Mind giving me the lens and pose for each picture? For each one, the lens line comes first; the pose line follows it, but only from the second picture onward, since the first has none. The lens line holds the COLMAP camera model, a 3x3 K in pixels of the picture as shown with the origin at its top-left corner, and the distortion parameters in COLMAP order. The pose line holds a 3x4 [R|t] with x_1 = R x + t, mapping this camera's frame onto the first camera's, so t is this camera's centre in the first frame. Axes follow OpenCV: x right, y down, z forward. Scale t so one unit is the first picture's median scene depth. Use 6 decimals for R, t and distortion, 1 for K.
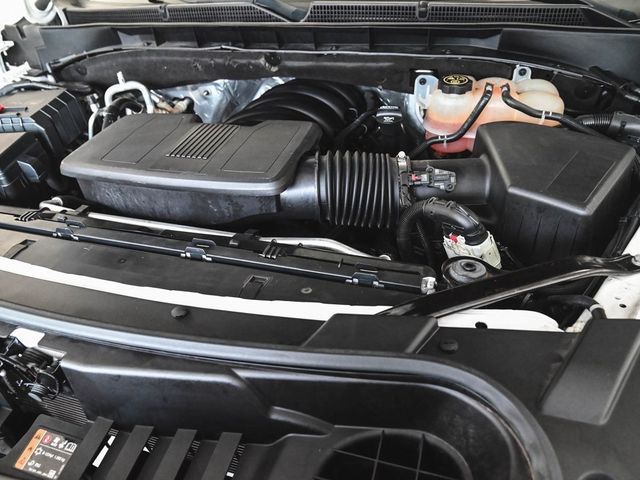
lens RADIAL K [[504.3, 0, 319.3], [0, 504.3, 252.3], [0, 0, 1]] dist [-0.025681, 0.008989]
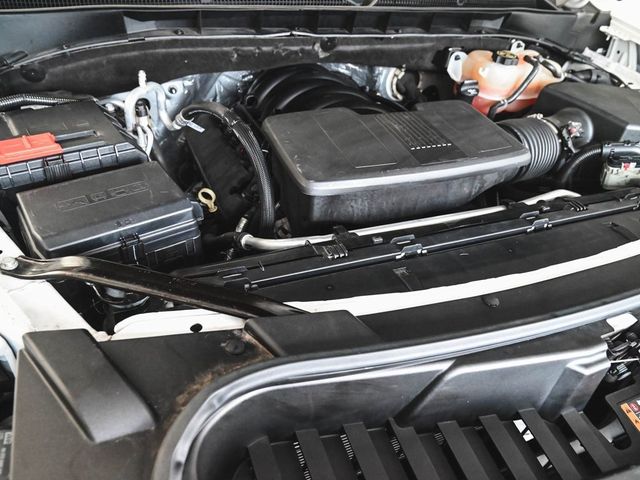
lens RADIAL K [[504.3, 0, 319.3], [0, 504.3, 252.3], [0, 0, 1]] dist [-0.025681, 0.008989]
pose [[0.733459, -0.295277, 0.612250, -0.866553], [0.276258, 0.952467, 0.128408, -0.142248], [-0.621063, 0.074957, 0.780168, 0.308653]]
